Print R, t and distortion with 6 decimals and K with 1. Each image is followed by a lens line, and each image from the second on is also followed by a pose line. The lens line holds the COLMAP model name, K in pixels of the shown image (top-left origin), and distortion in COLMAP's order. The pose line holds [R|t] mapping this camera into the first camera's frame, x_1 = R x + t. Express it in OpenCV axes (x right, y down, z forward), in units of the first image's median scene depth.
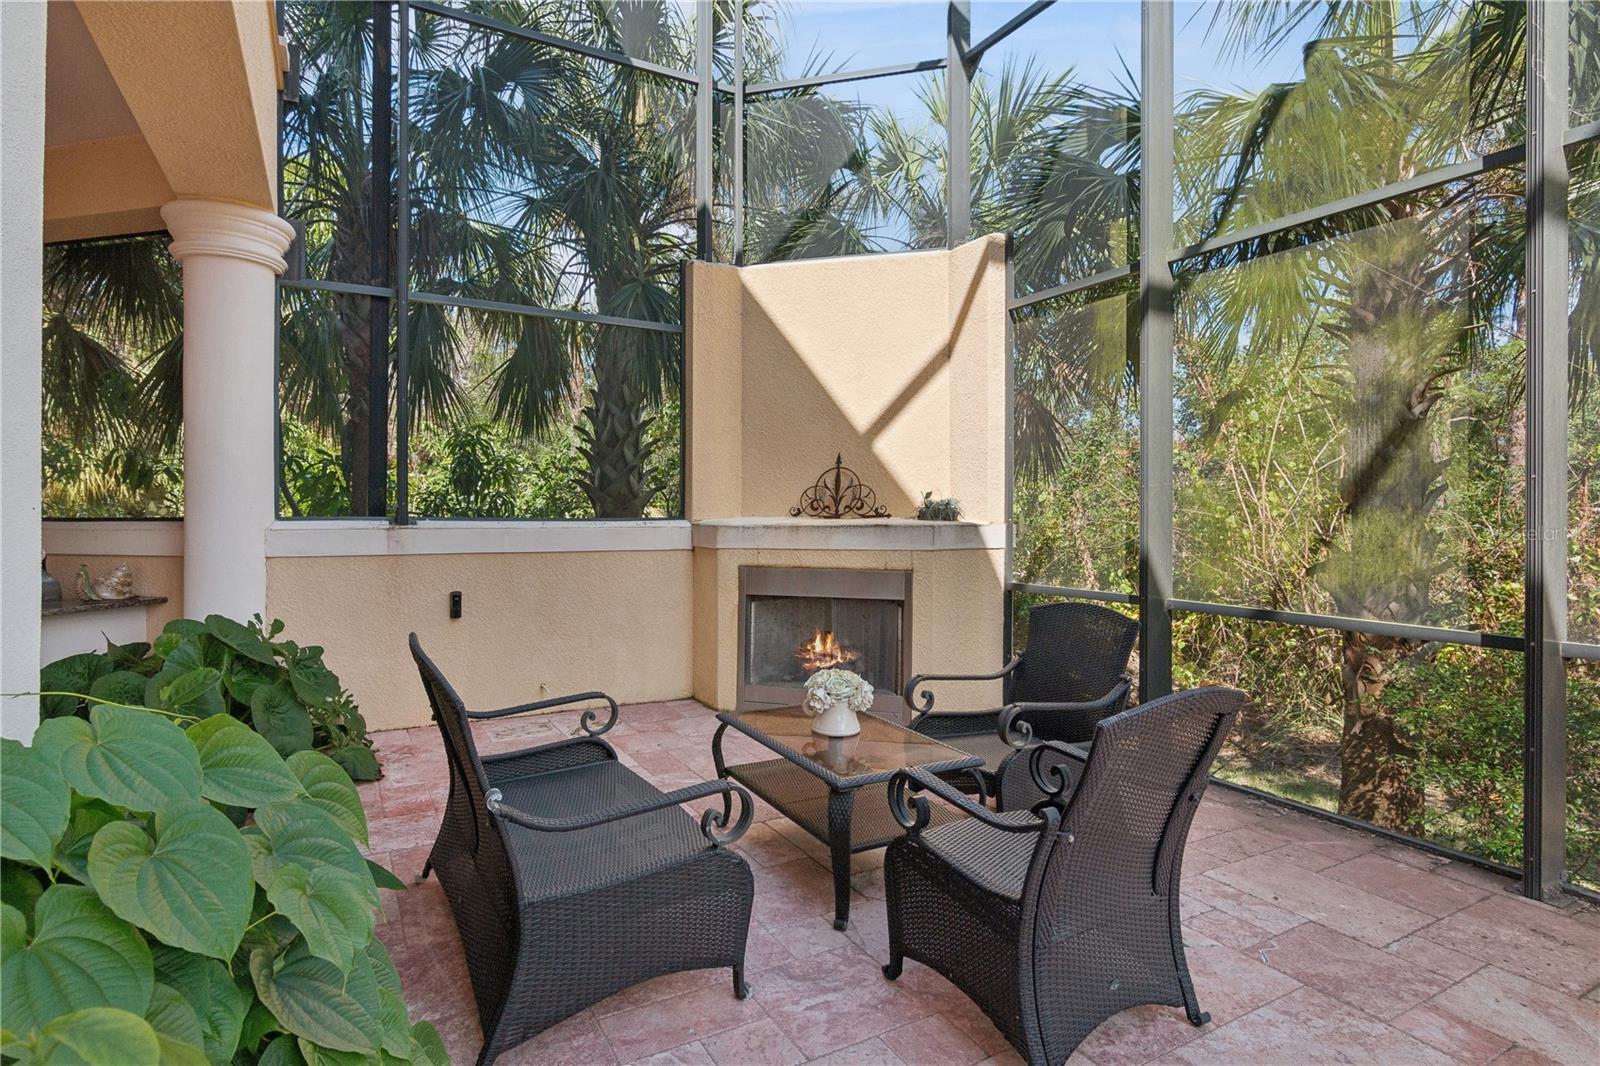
lens RADIAL K [[794.7, 0, 800.0], [0, 794.7, 533.0], [0, 0, 1]] dist [-0.013888, 0.000005]
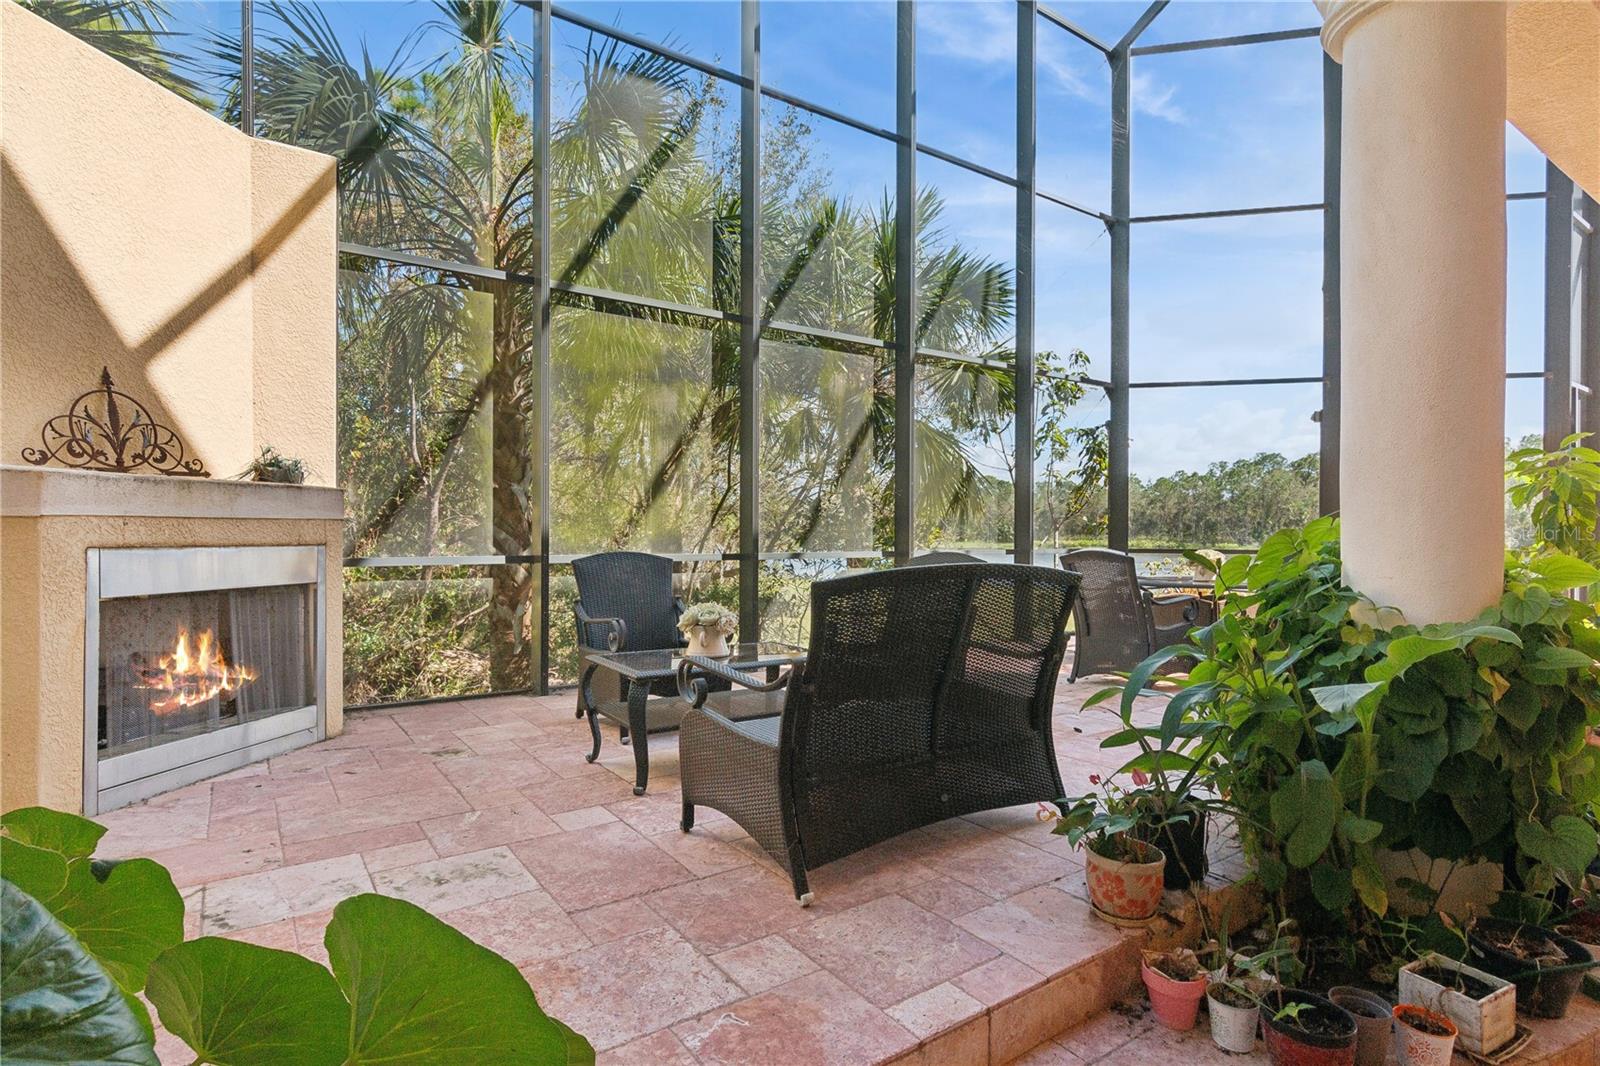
lens RADIAL K [[853.5, 0, 800.0], [0, 853.5, 533.0], [0, 0, 1]] dist [-0.000790, 0.000007]
pose [[-0.077575, 0.000248, 0.996986, -0.676359], [0.014599, 0.999893, 0.000887, 0.036764], [-0.996880, 0.014624, -0.077571, 0.530946]]
